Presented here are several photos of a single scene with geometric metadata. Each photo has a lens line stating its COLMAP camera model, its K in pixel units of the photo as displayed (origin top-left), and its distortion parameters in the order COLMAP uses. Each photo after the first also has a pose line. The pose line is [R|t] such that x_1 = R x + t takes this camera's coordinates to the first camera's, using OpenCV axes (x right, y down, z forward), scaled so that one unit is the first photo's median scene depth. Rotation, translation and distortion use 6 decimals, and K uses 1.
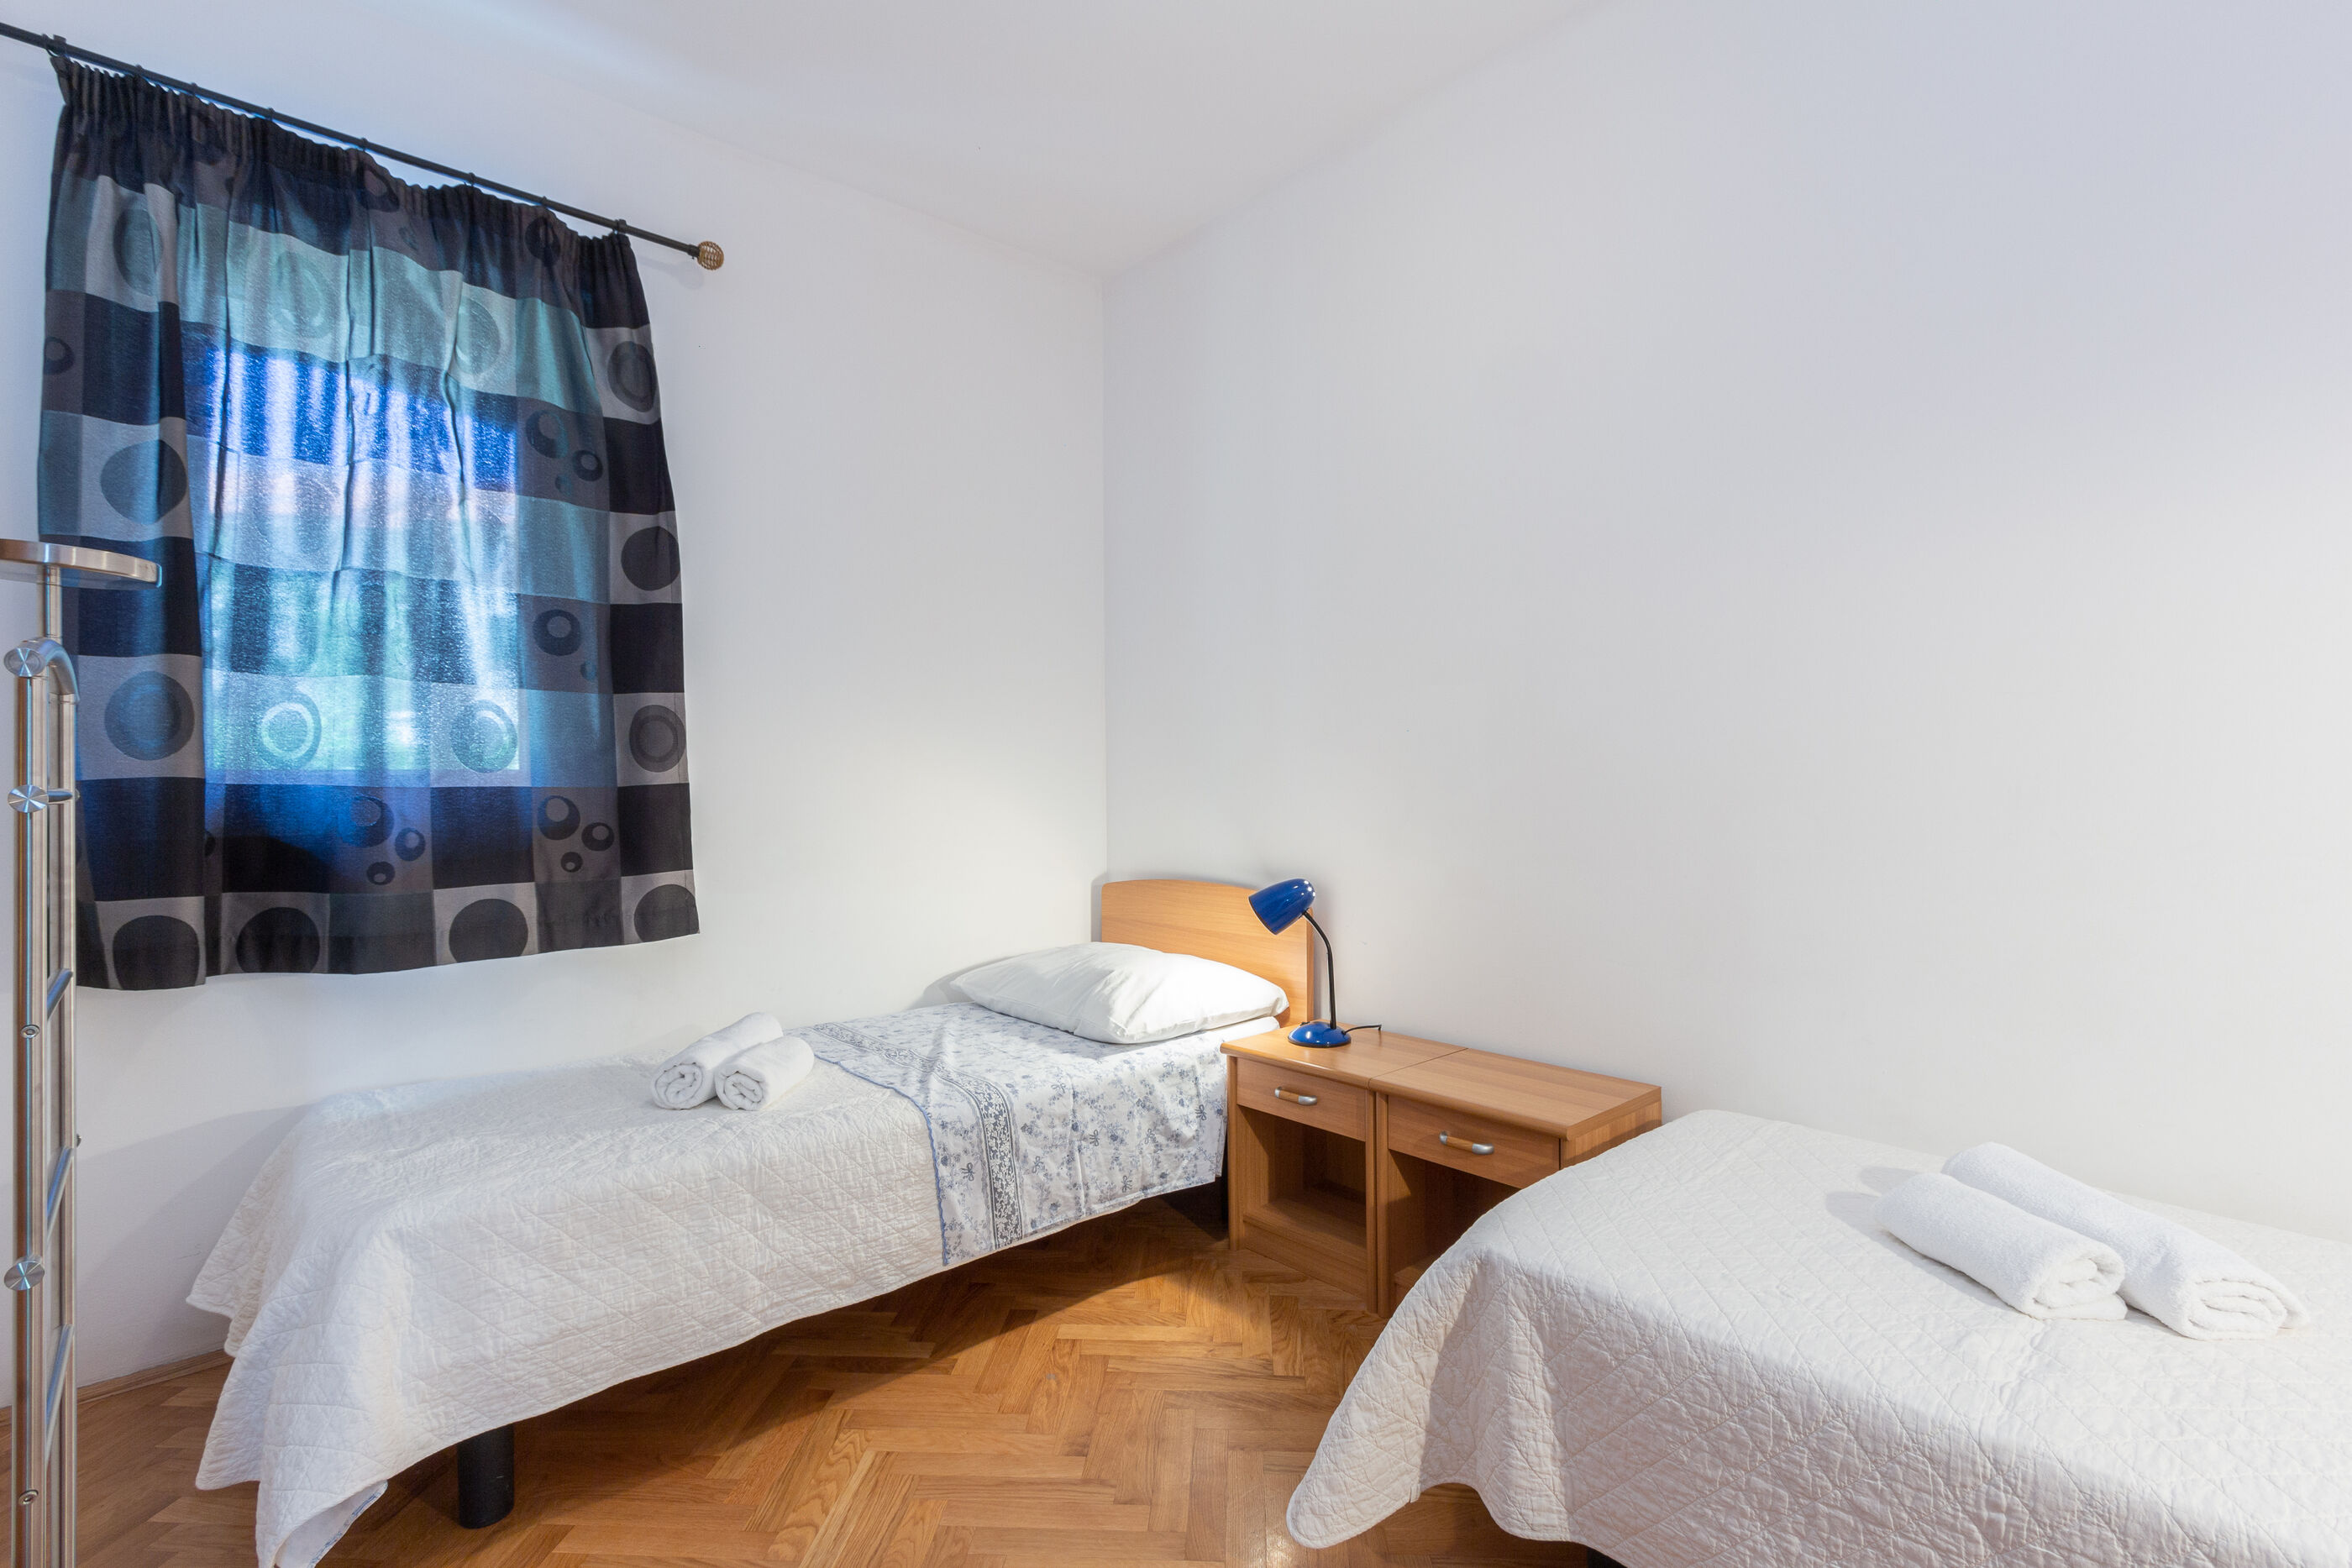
lens RADIAL K [[1102.3, 0, 1180.2], [0, 1102.3, 777.8], [0, 0, 1]] dist [0.000639, 0.000156]
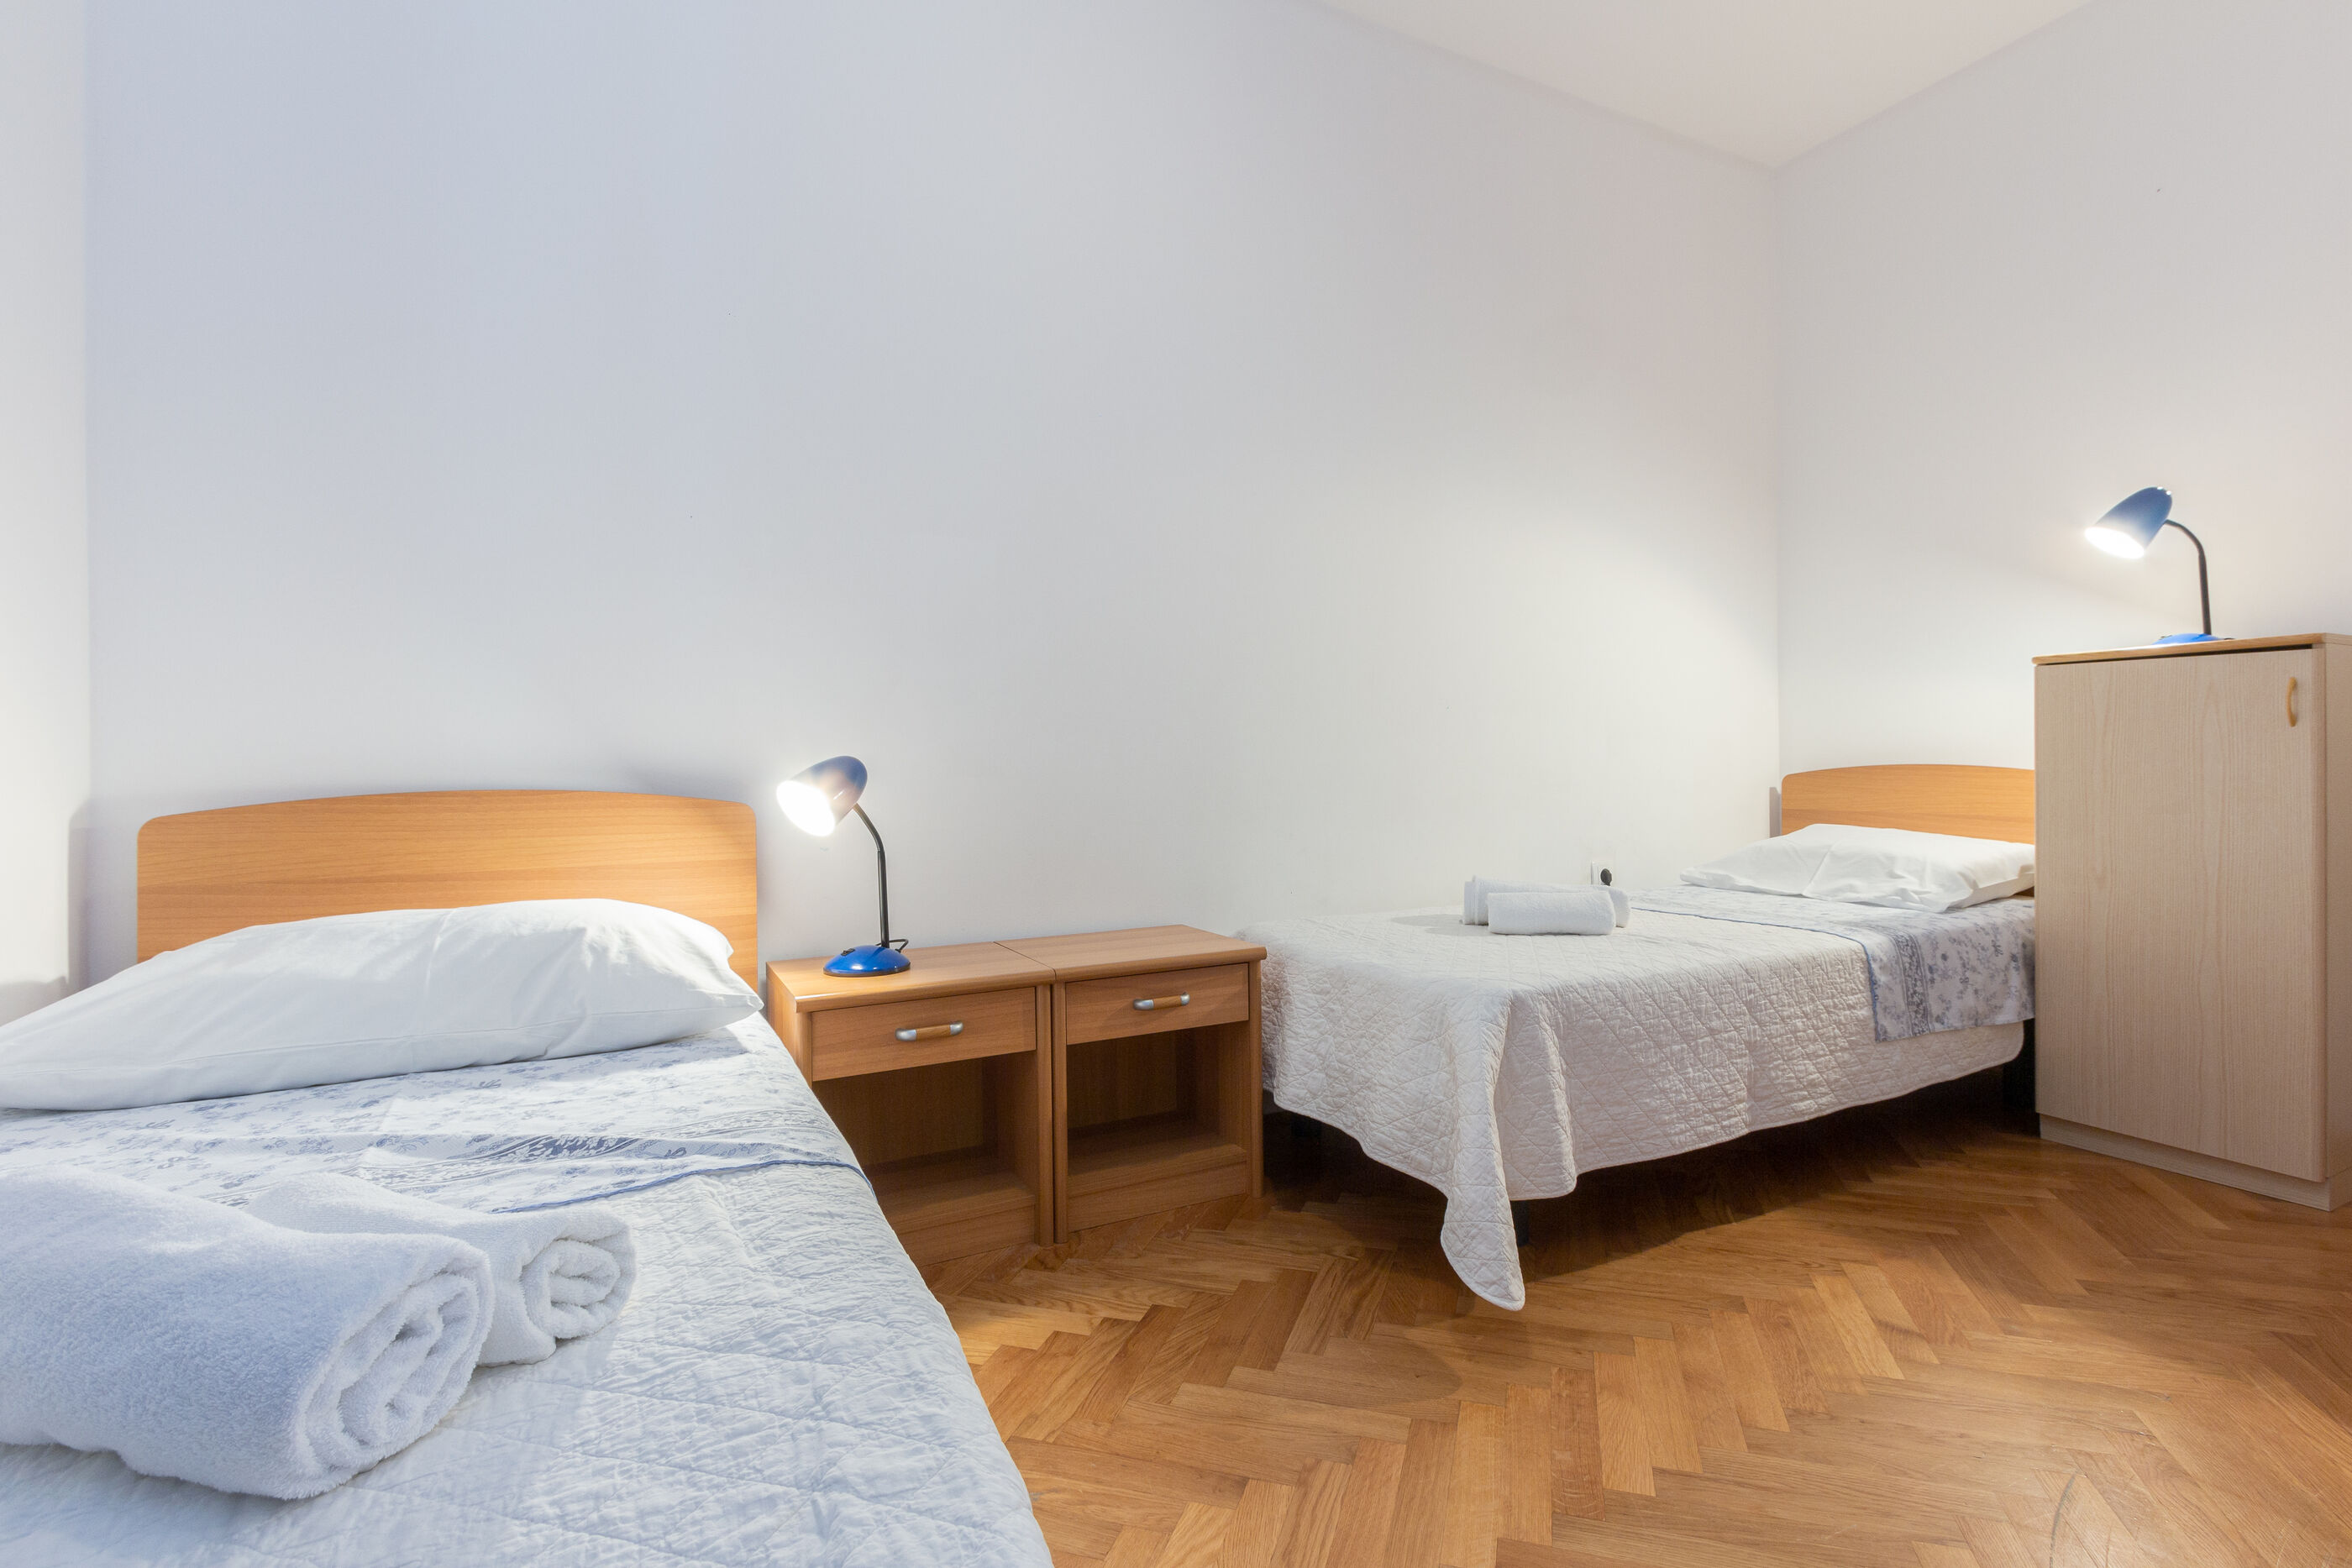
lens RADIAL K [[1102.3, 0, 1180.2], [0, 1102.3, 777.8], [0, 0, 1]] dist [0.000639, 0.000156]
pose [[0.229512, 0.000789, 0.973306, -0.568997], [0.010882, 0.999935, -0.003376, 0.111422], [-0.973245, 0.011366, 0.229489, 0.620512]]
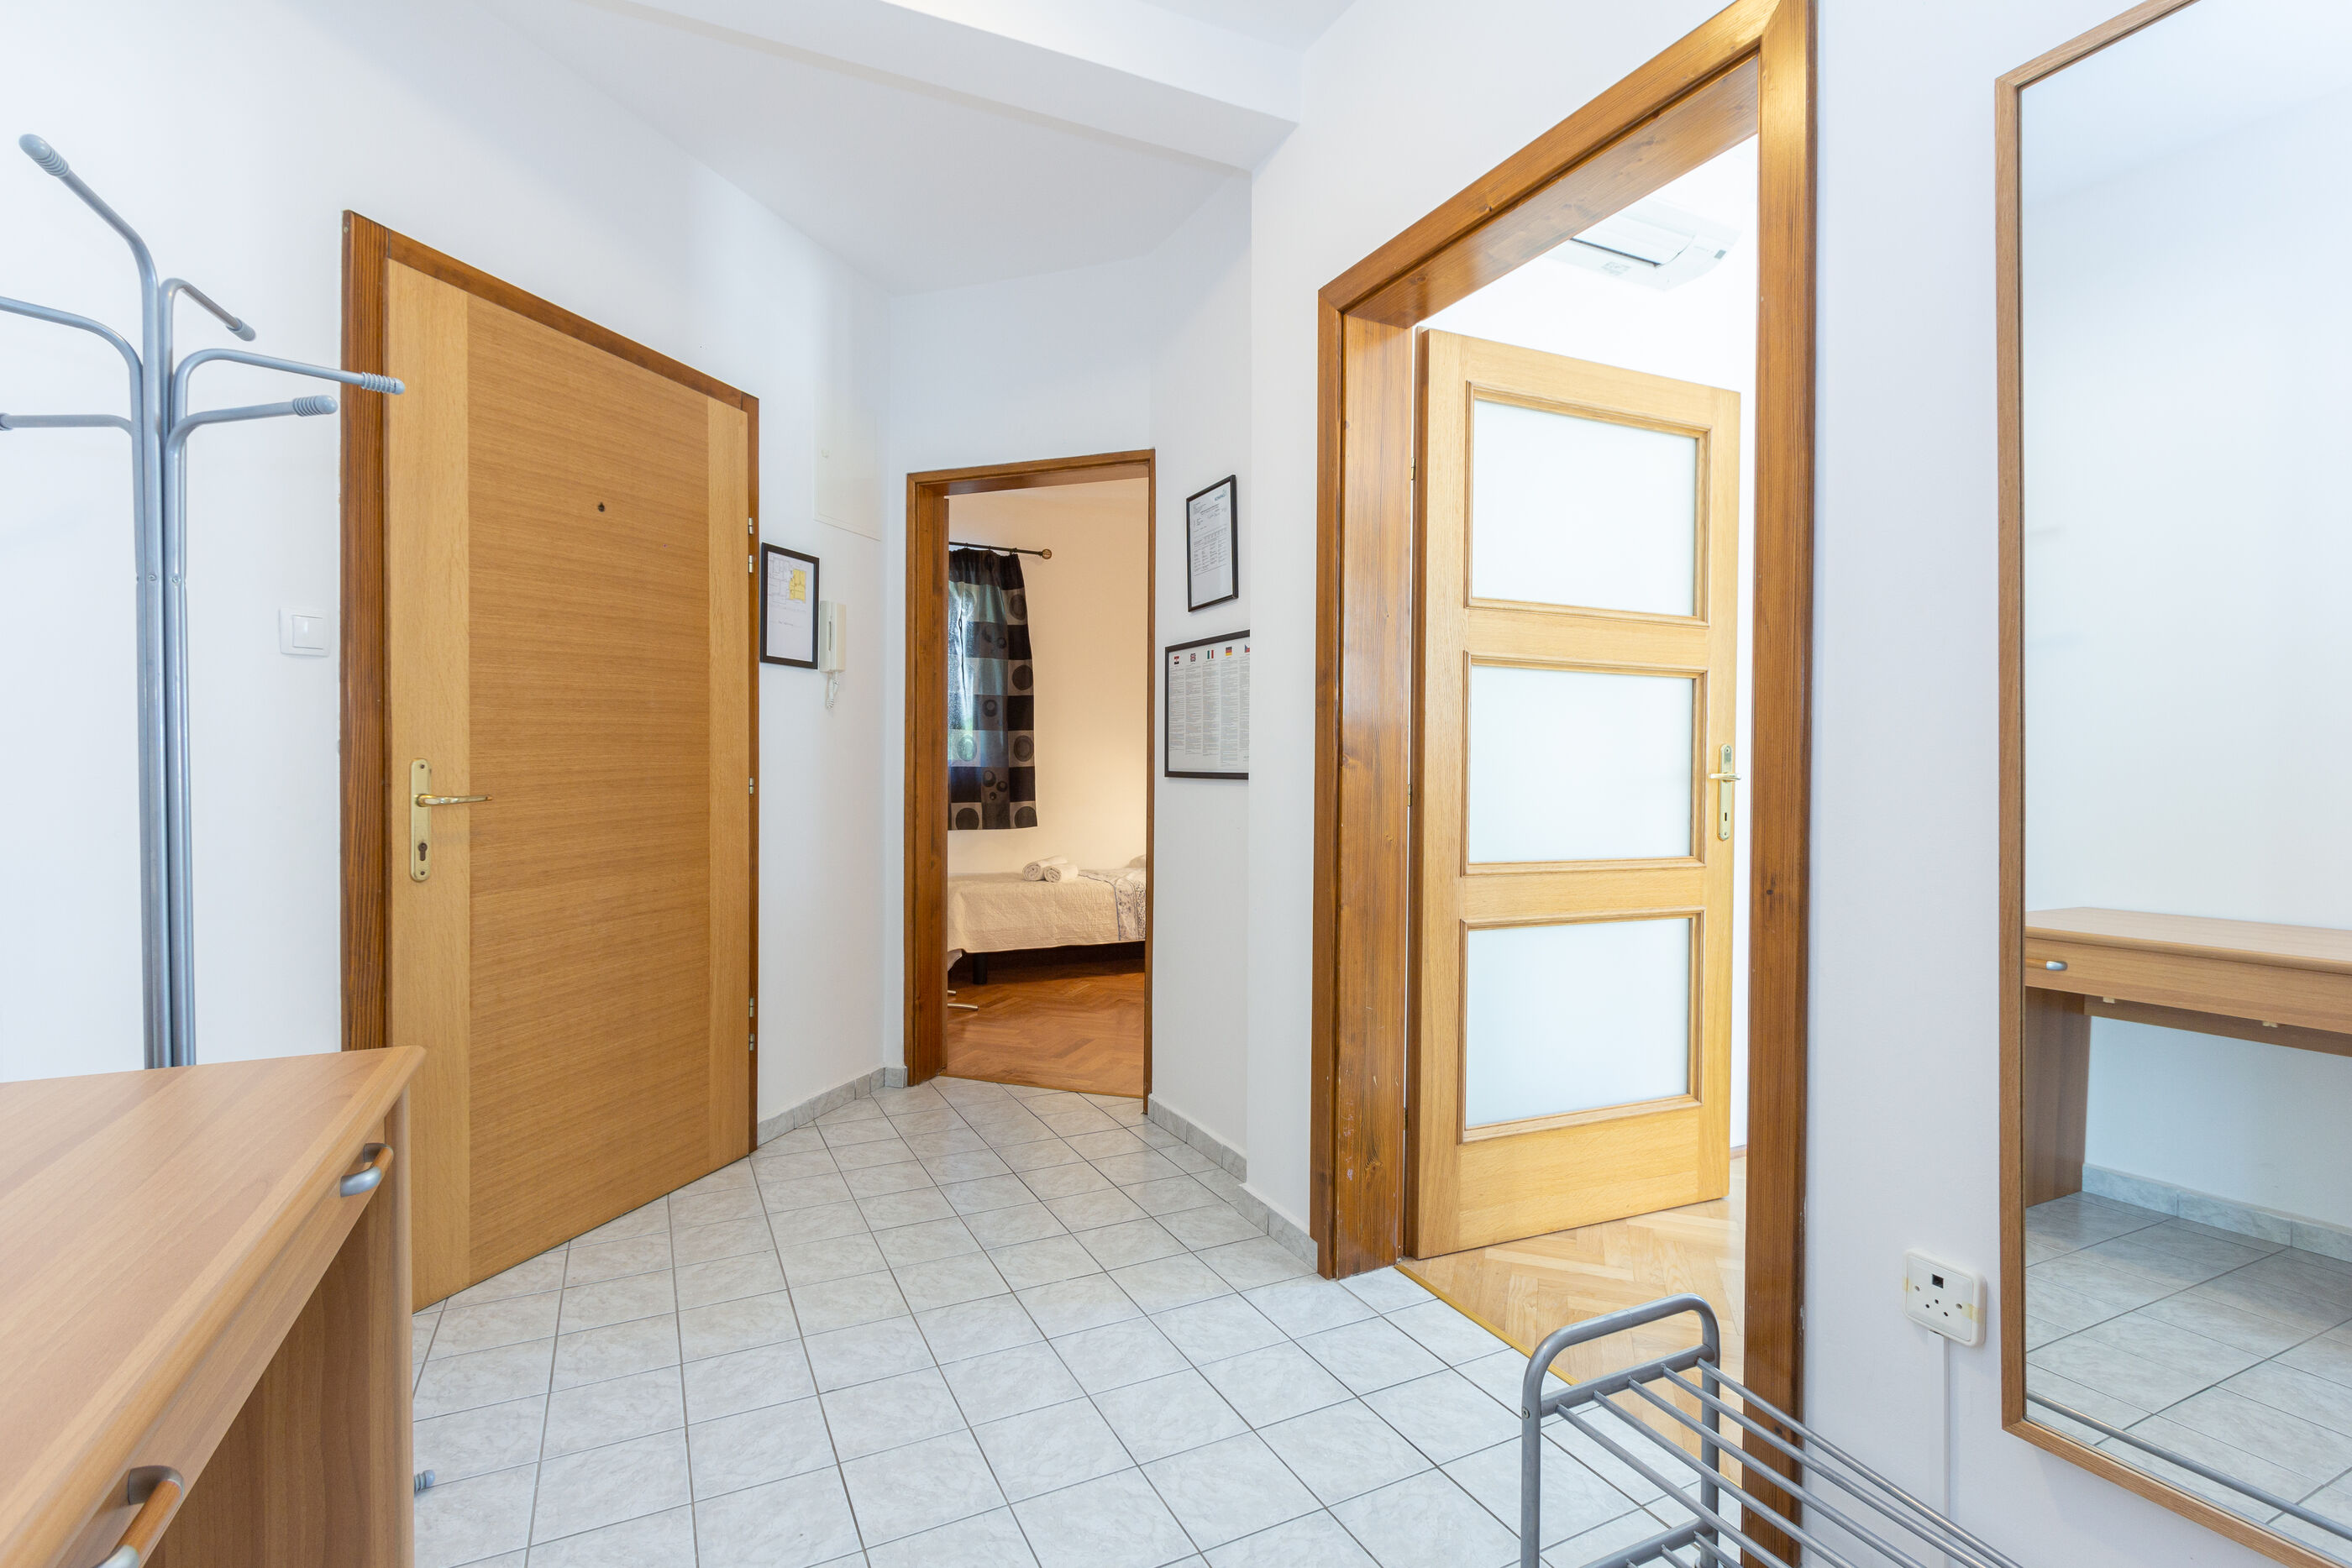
lens RADIAL K [[1102.3, 0, 1180.2], [0, 1102.3, 777.8], [0, 0, 1]] dist [0.000639, 0.000156]
pose [[0.965561, 0.023483, -0.259115, 0.550702], [-0.020899, 0.999701, 0.012720, -0.008592], [0.259336, -0.006867, 0.965763, -1.404388]]
